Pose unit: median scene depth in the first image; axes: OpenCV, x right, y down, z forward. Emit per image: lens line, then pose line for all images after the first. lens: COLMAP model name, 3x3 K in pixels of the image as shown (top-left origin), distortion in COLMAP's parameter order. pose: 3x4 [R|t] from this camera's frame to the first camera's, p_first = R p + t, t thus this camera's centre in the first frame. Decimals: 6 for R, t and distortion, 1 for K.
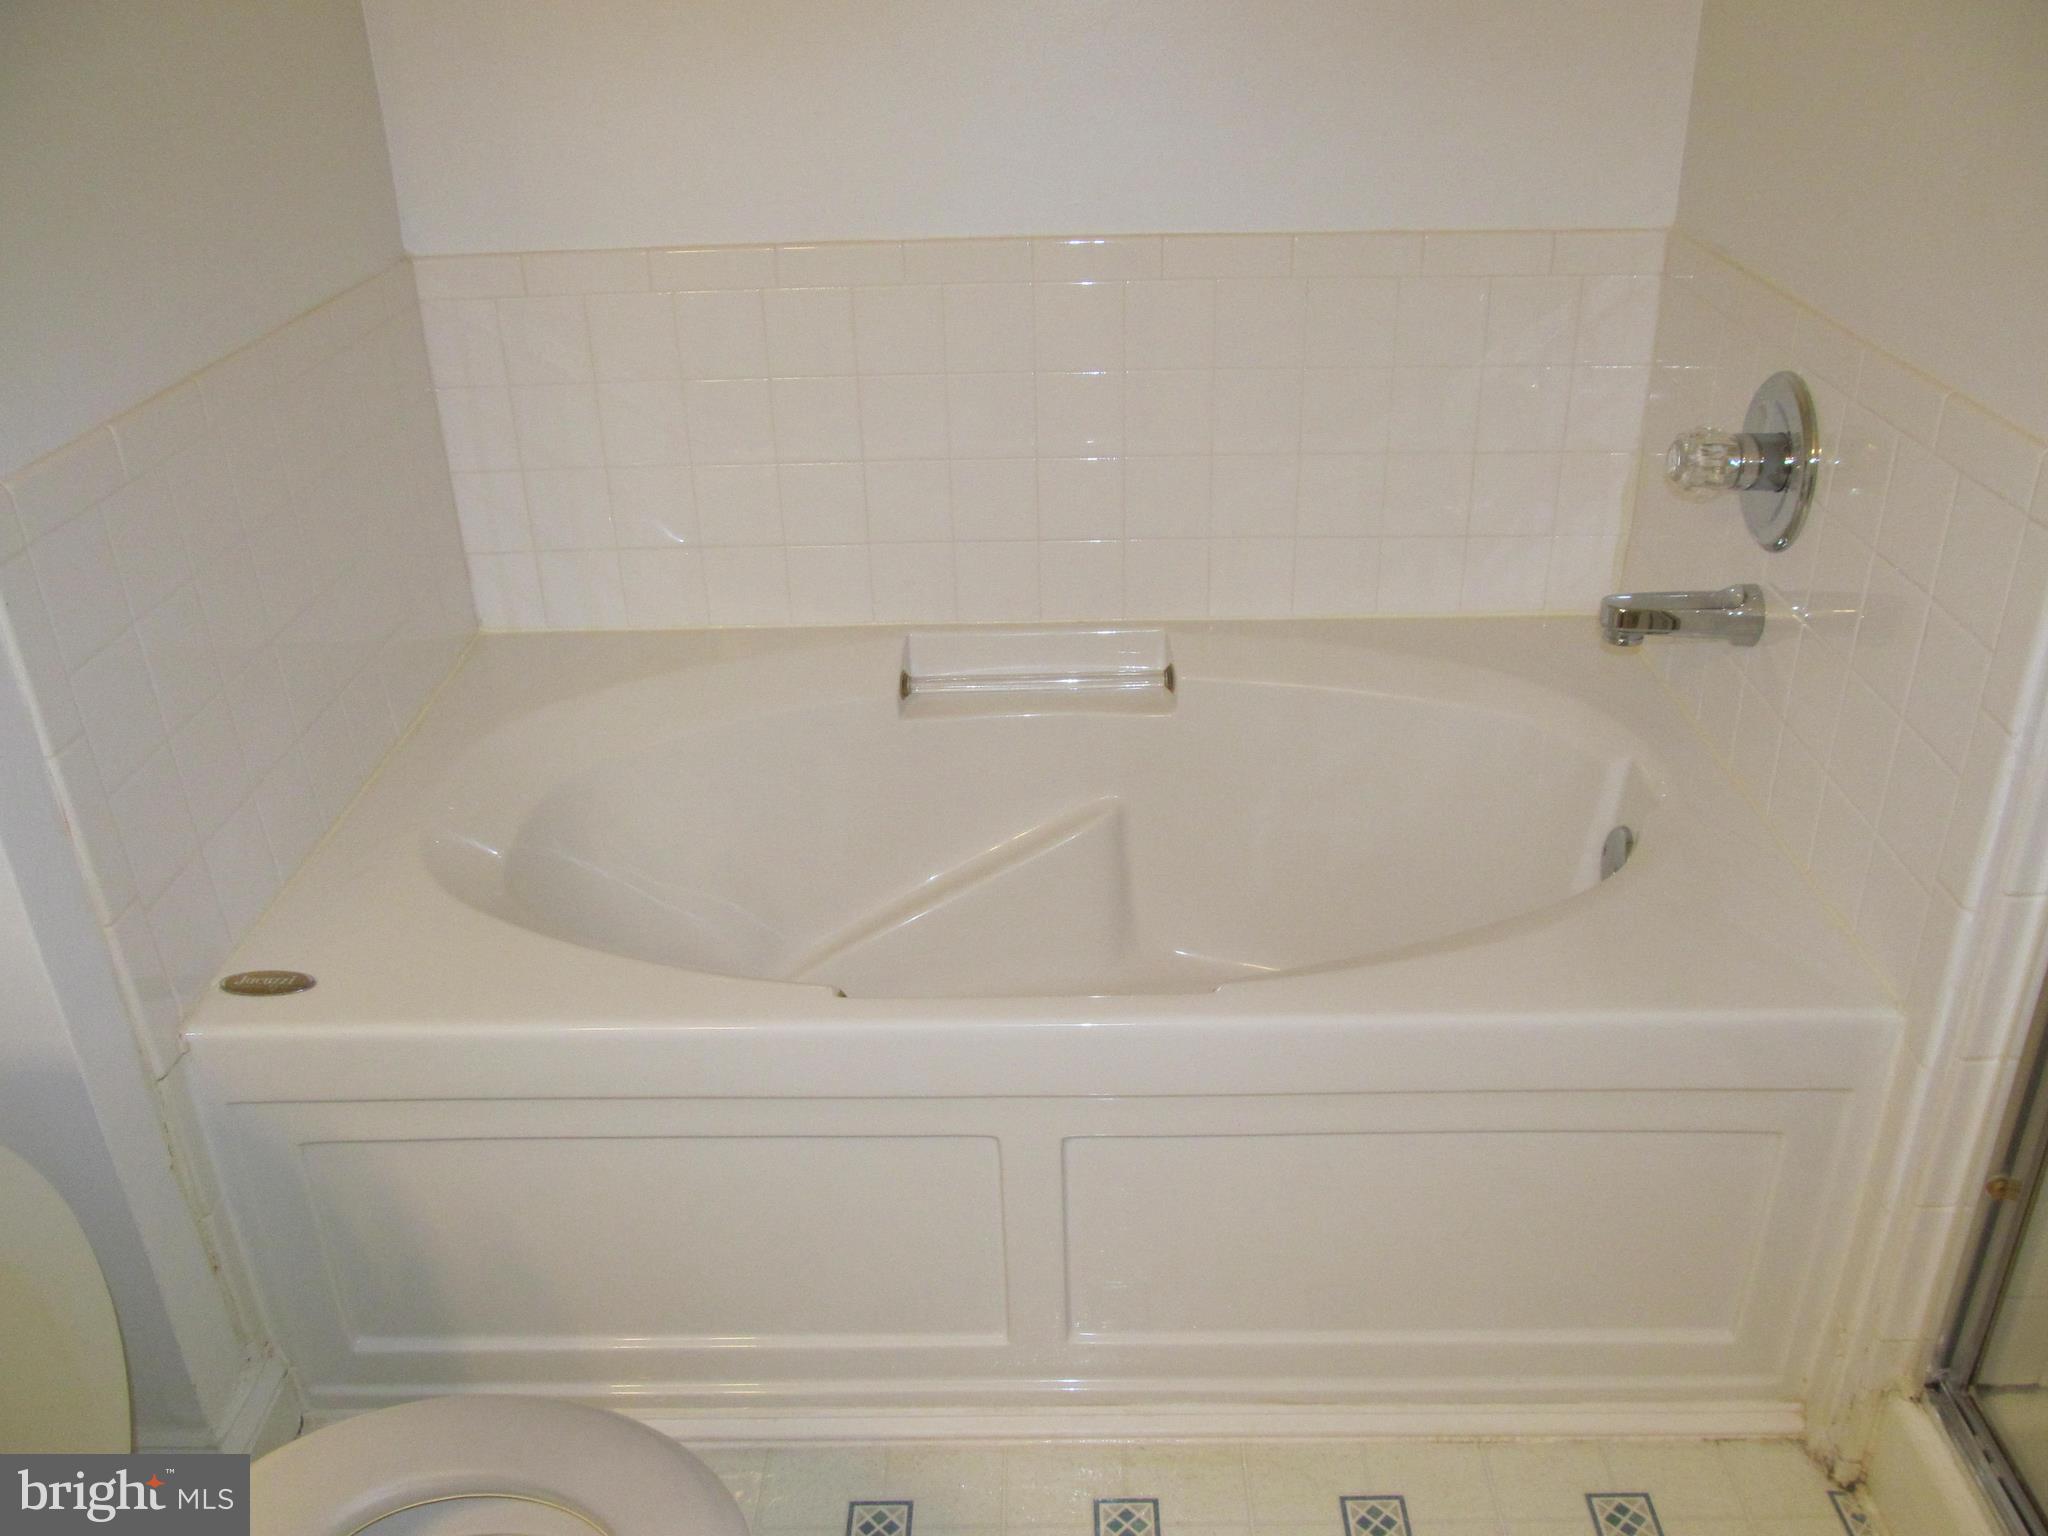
lens RADIAL K [[1709.5, 0, 1016.9], [0, 1709.5, 758.3], [0, 0, 1]] dist [-0.062291, 0.027958]
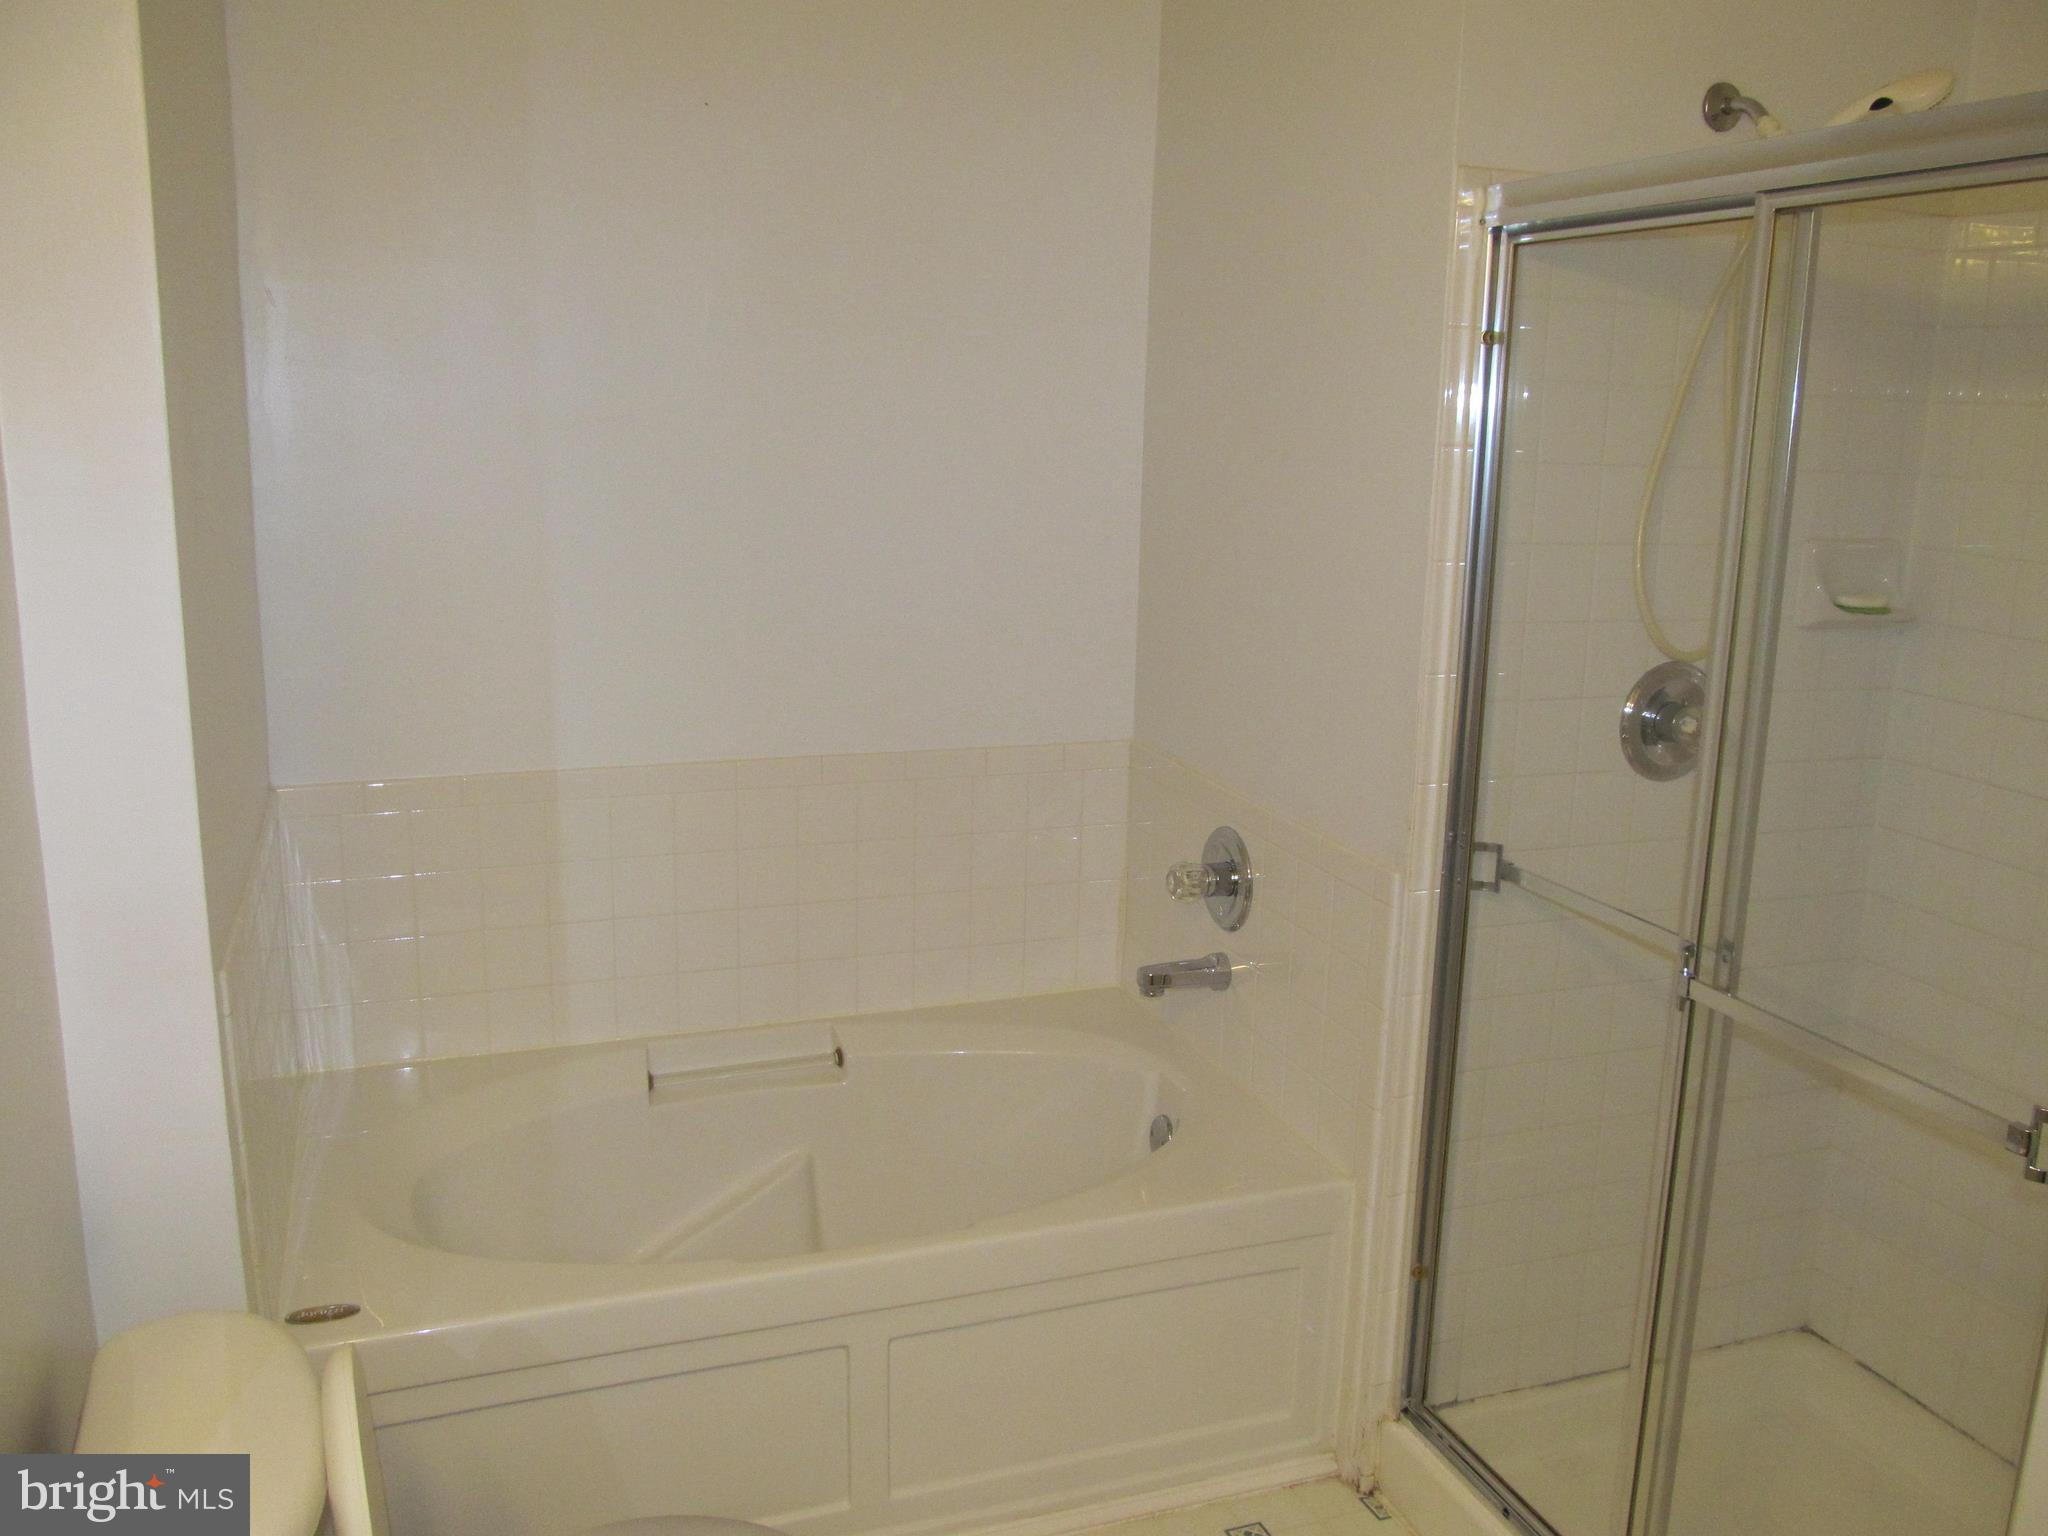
lens RADIAL K [[1709.5, 0, 1025.6], [0, 1709.5, 770.3], [0, 0, 1]] dist [-0.062291, 0.027958]
pose [[0.926421, -0.035661, 0.374796, -0.382079], [0.128260, 0.965849, -0.225135, 0.080950], [-0.353968, 0.256641, 0.899357, -0.509405]]
